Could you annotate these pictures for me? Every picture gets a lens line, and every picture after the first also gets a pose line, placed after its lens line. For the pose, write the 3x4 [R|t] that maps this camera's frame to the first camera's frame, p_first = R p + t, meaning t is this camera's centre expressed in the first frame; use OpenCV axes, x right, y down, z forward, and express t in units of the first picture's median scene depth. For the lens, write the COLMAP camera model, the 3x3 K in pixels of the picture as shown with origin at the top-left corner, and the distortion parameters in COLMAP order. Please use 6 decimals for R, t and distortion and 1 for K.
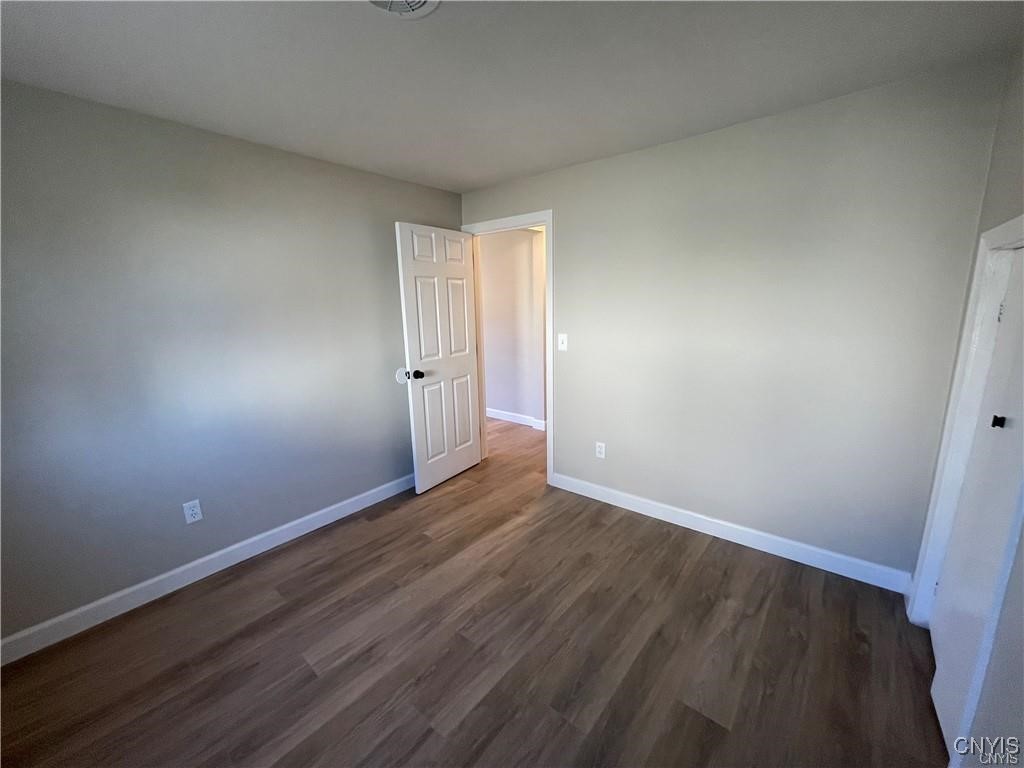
lens RADIAL K [[413.6, 0, 512.0], [0, 413.6, 384.0], [0, 0, 1]] dist [0.000195, 0.000038]
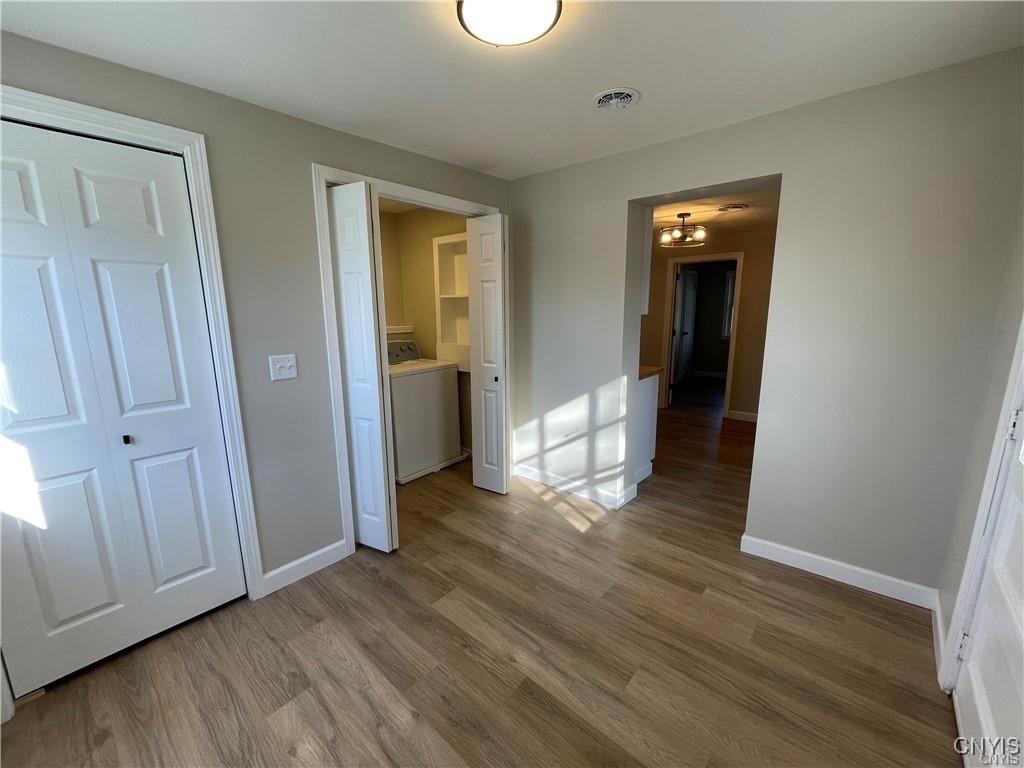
lens RADIAL K [[413.6, 0, 512.0], [0, 413.6, 384.0], [0, 0, 1]] dist [0.000195, 0.000038]
pose [[0.976696, 0.056179, -0.207144, 0.384957], [-0.058643, 0.998262, -0.005767, -0.121626], [0.206460, 0.017780, 0.978293, 0.559659]]
